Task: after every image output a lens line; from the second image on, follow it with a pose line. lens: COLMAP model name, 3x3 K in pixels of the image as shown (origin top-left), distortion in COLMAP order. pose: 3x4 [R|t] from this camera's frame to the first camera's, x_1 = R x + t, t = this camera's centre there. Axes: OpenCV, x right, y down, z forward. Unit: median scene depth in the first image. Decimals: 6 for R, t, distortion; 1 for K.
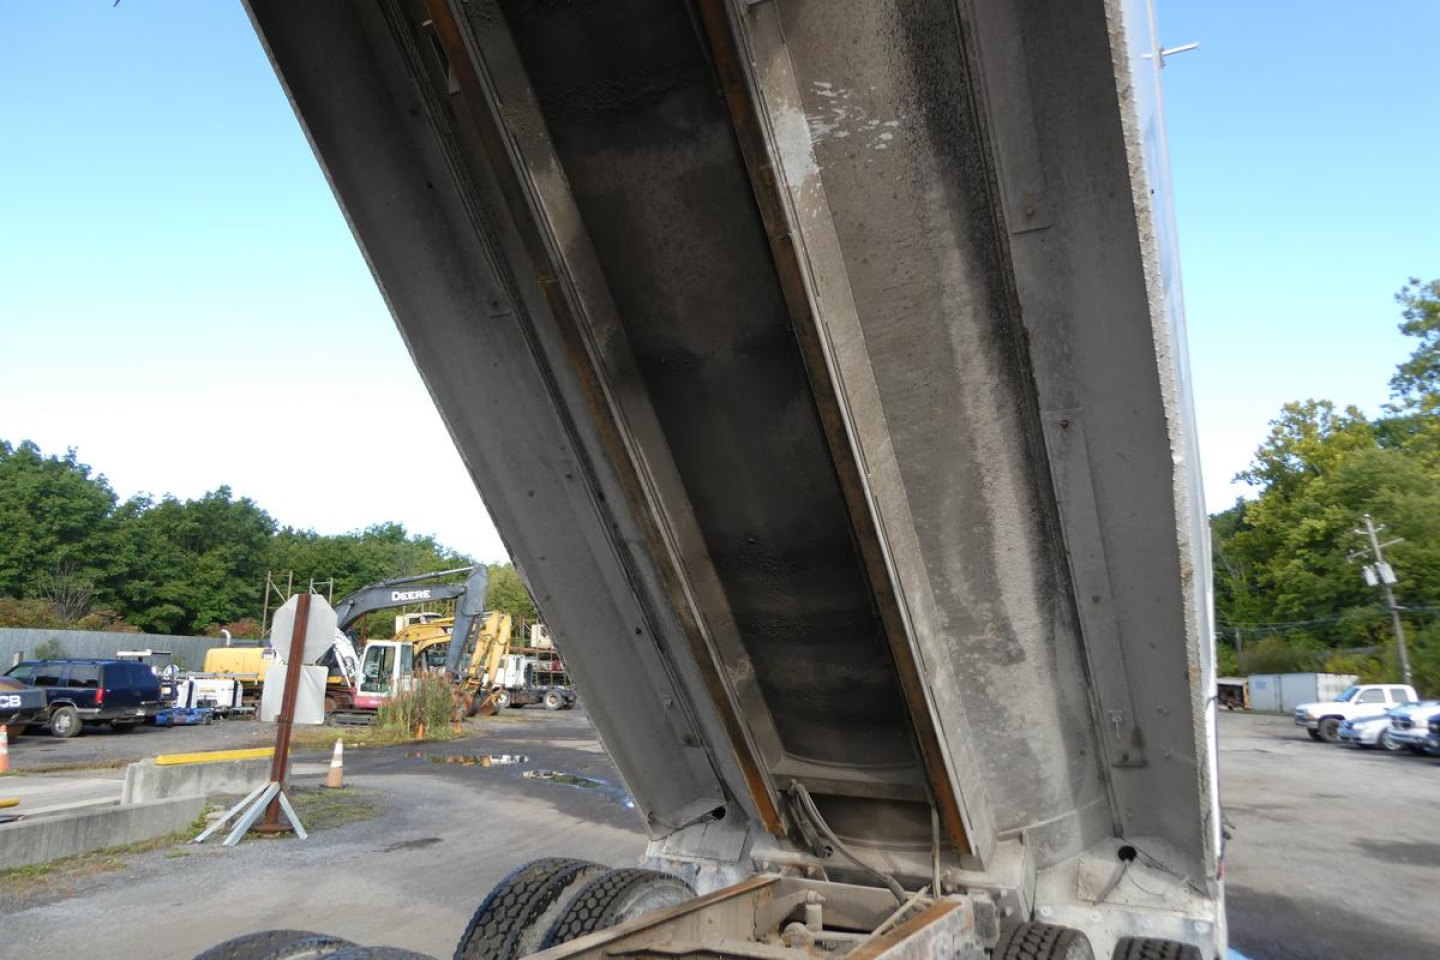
lens RADIAL K [[1052.7, 0, 721.2], [0, 1052.7, 481.8], [0, 0, 1]] dist [0.018200, 0.005789]
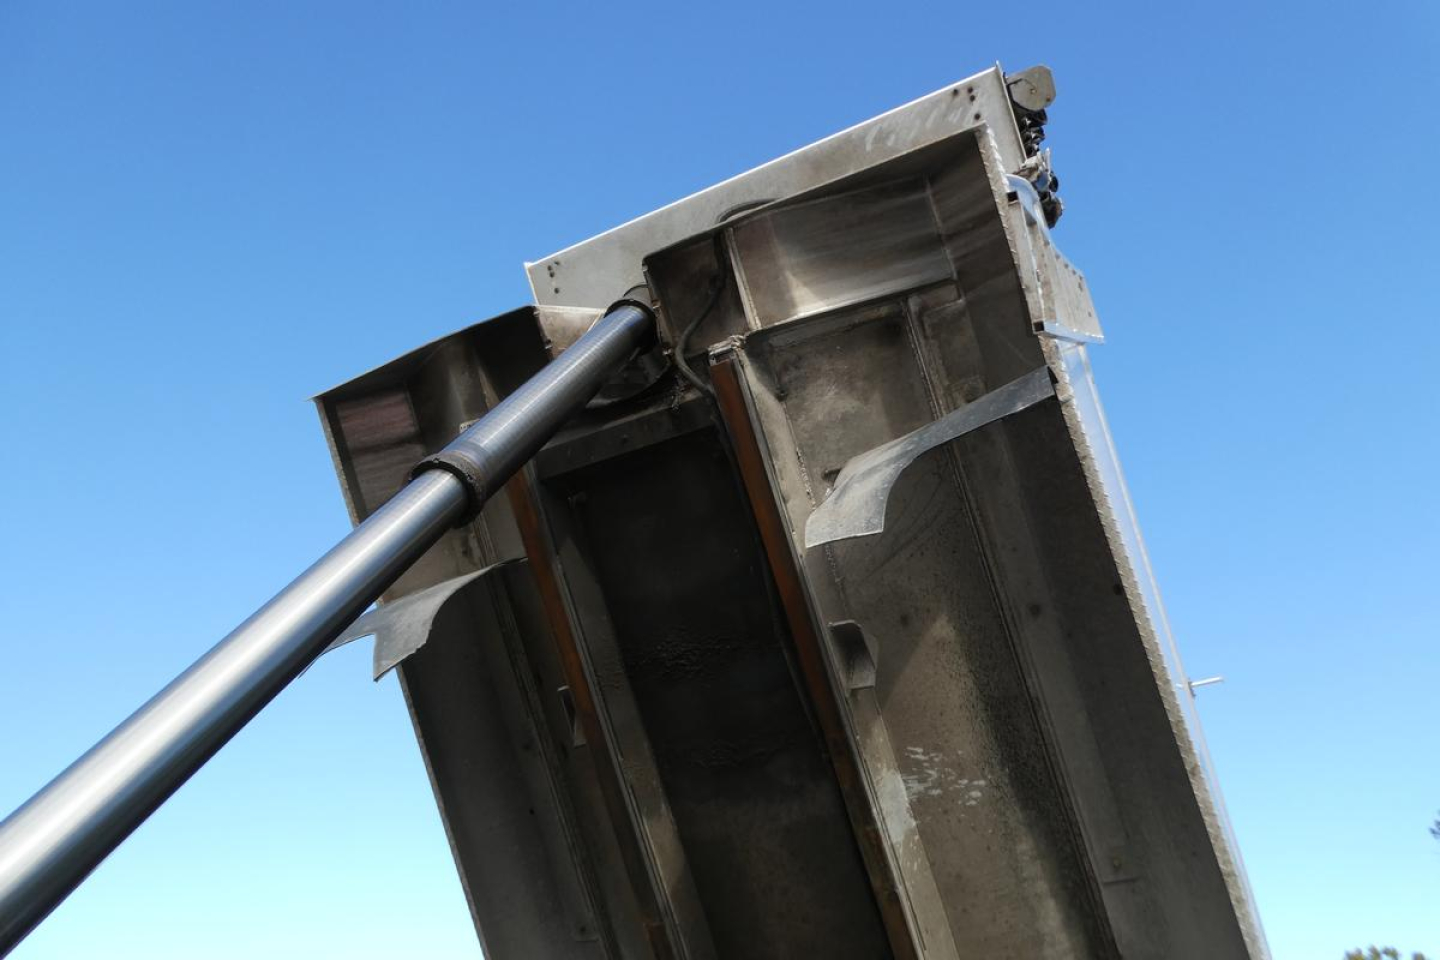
lens RADIAL K [[1052.7, 0, 718.1], [0, 1052.7, 480.5], [0, 0, 1]] dist [0.018200, 0.005789]
pose [[0.999987, -0.001327, -0.004929, -0.104562], [-0.001125, 0.884495, -0.466549, -0.101161], [0.004979, 0.466548, 0.884482, -0.125575]]
